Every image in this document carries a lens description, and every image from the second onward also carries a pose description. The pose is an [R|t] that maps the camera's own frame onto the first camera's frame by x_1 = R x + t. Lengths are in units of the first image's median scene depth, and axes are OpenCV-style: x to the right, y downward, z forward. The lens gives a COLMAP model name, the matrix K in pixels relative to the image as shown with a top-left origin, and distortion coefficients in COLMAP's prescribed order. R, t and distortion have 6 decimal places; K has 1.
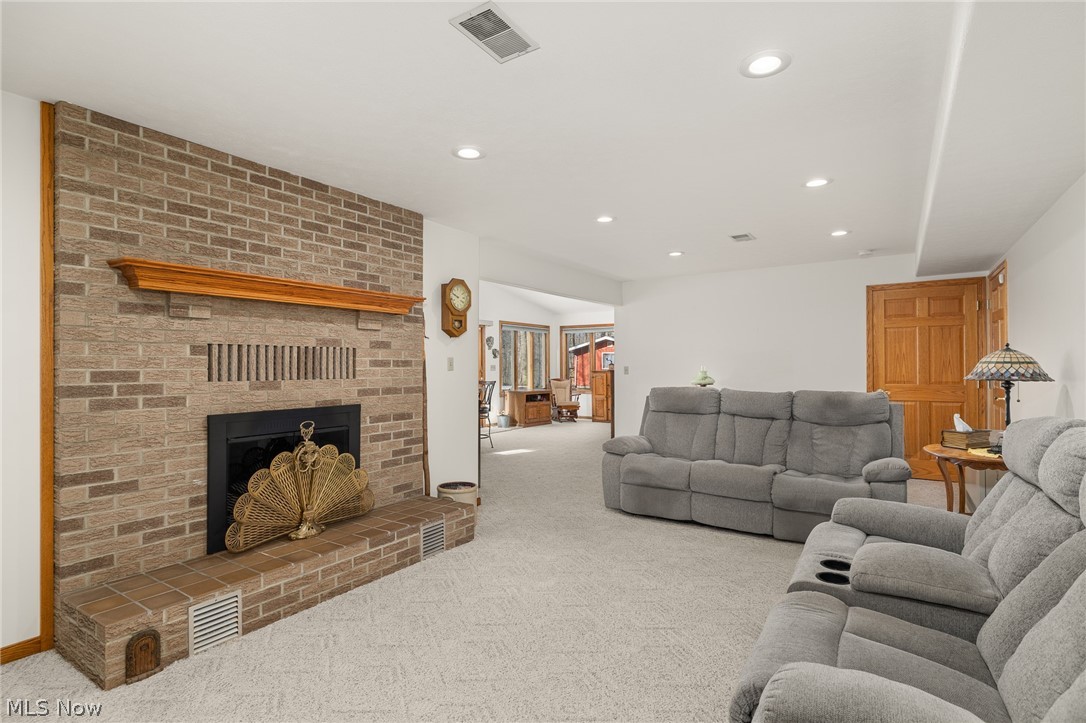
lens RADIAL K [[558.6, 0, 540.5], [0, 558.6, 361.2], [0, 0, 1]] dist [-0.002074, -0.000240]
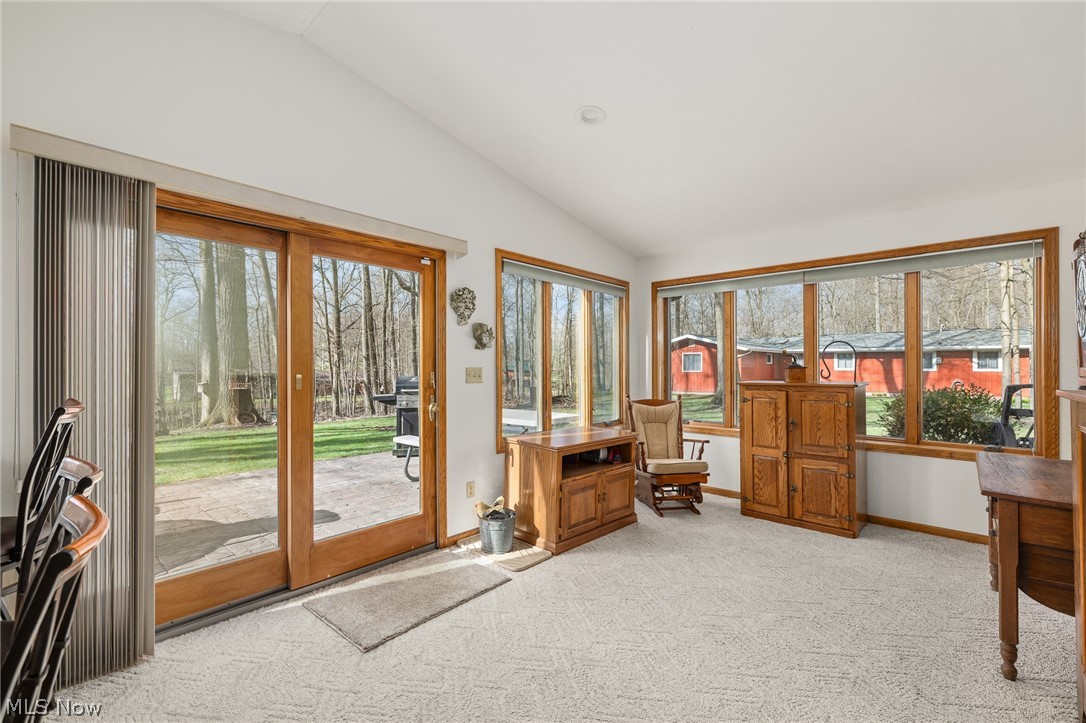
lens RADIAL K [[470.0, 0, 541.7], [0, 470.0, 364.4], [0, 0, 1]] dist [0.003610, -0.000032]
pose [[0.988841, 0.002384, -0.148953, 0.003775], [-0.002071, 0.999995, 0.002255, 0.003765], [0.148958, -0.001922, 0.988842, 0.701409]]
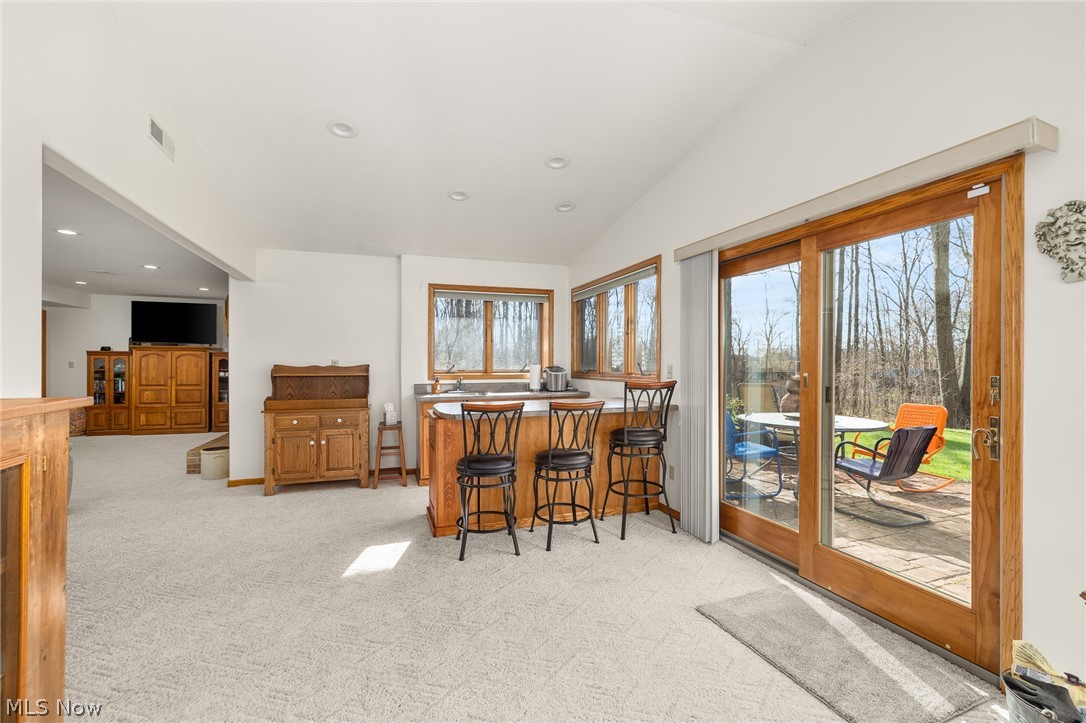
lens RADIAL K [[470.0, 0, 544.7], [0, 470.0, 359.4], [0, 0, 1]] dist [0.003610, -0.000032]
pose [[-0.600655, -0.003956, -0.799499, 0.120140], [0.001954, 0.999978, -0.006415, 0.004230], [0.799506, -0.005415, -0.600634, 0.943255]]
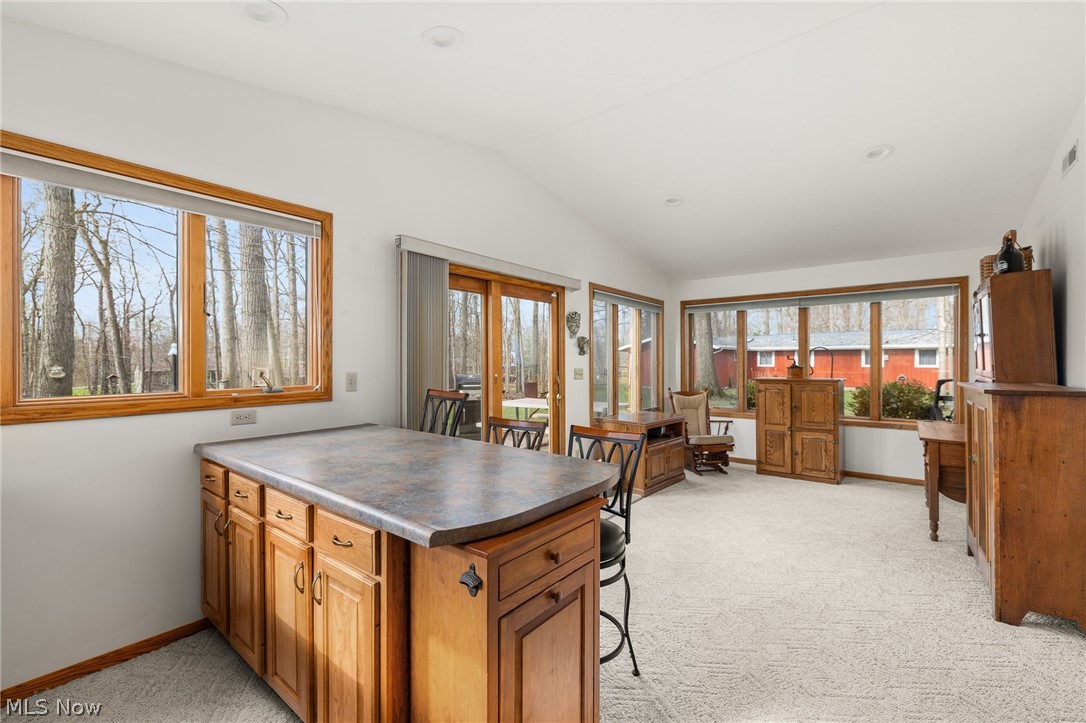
lens RADIAL K [[470.0, 0, 535.8], [0, 470.0, 362.1], [0, 0, 1]] dist [0.003610, -0.000032]
pose [[0.996326, 0.001313, -0.085626, -0.086571], [-0.000921, 0.999989, 0.004617, -0.001007], [0.085631, -0.004521, 0.996317, 0.567689]]
